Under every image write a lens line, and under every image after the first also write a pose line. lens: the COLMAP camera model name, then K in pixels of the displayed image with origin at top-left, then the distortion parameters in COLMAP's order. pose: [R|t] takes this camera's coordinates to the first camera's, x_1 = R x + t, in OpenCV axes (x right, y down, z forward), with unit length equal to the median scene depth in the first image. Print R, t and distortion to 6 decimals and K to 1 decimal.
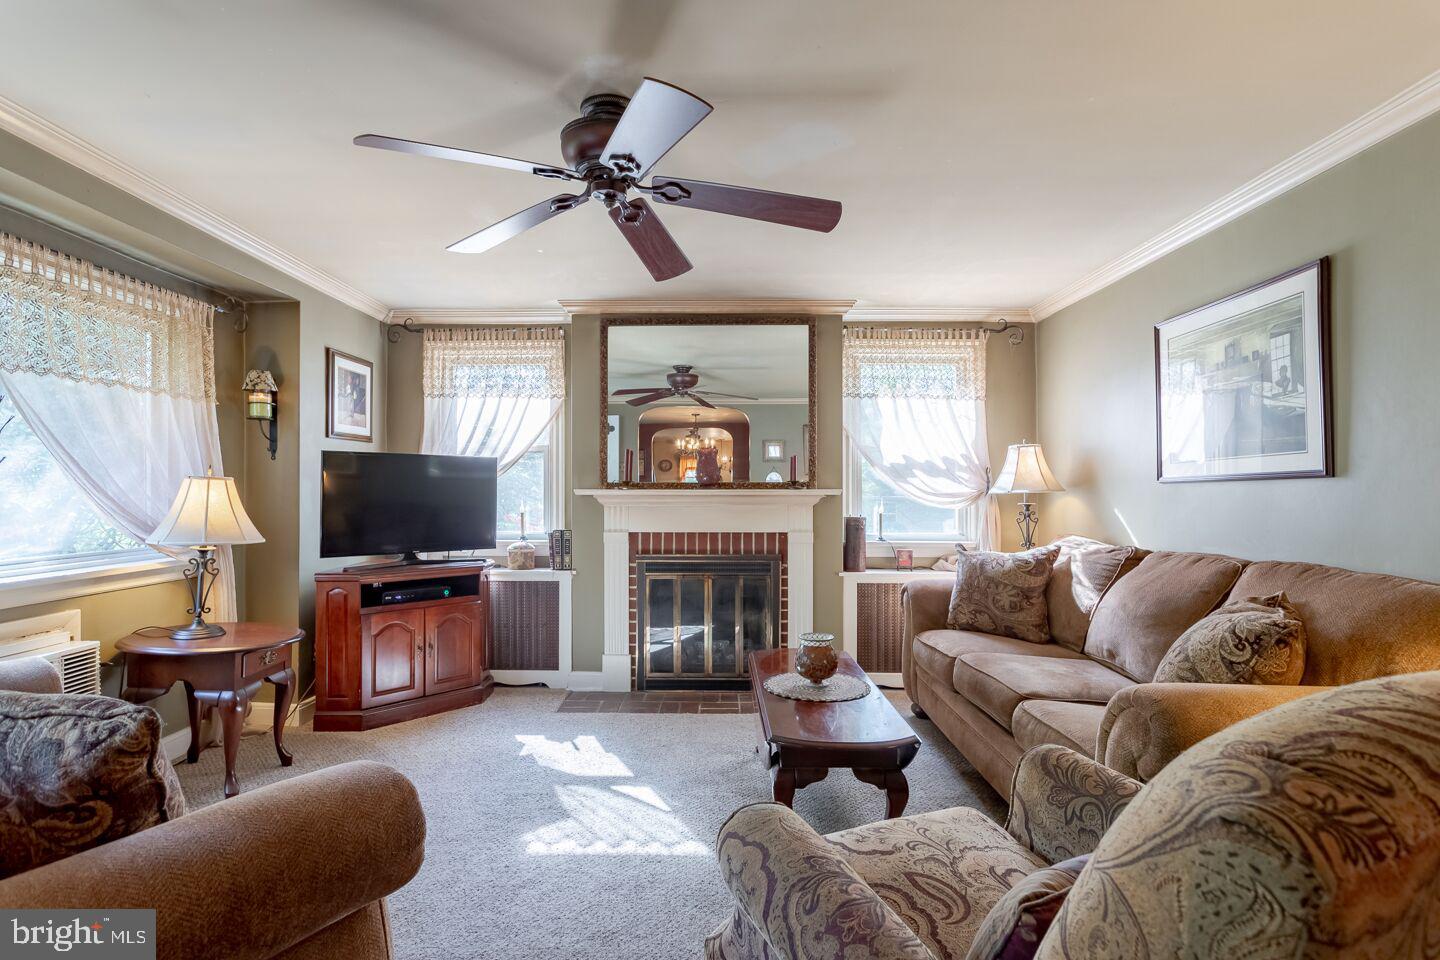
lens RADIAL K [[714.0, 0, 721.0], [0, 714.0, 484.5], [0, 0, 1]] dist [-0.005099, 0.002977]
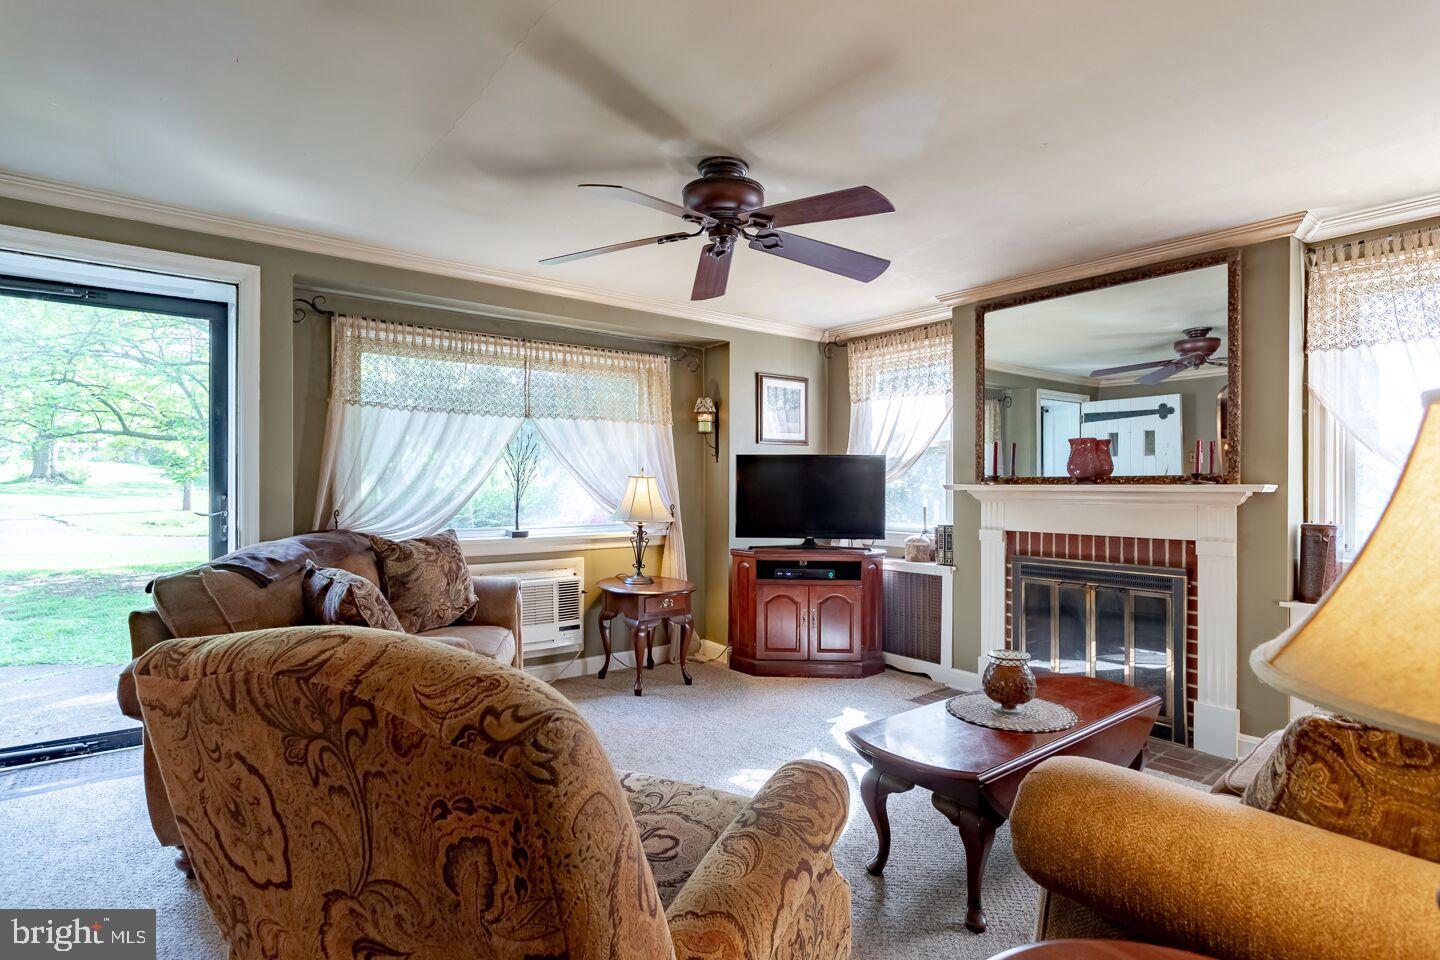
lens RADIAL K [[737.0, 0, 721.4], [0, 737.0, 485.2], [0, 0, 1]] dist [0.023979, 0.000233]
pose [[0.645198, 0.000640, -0.764015, 0.372923], [0.005721, 0.999968, 0.005669, 0.000130], [0.763994, -0.008029, 0.645173, 0.094249]]
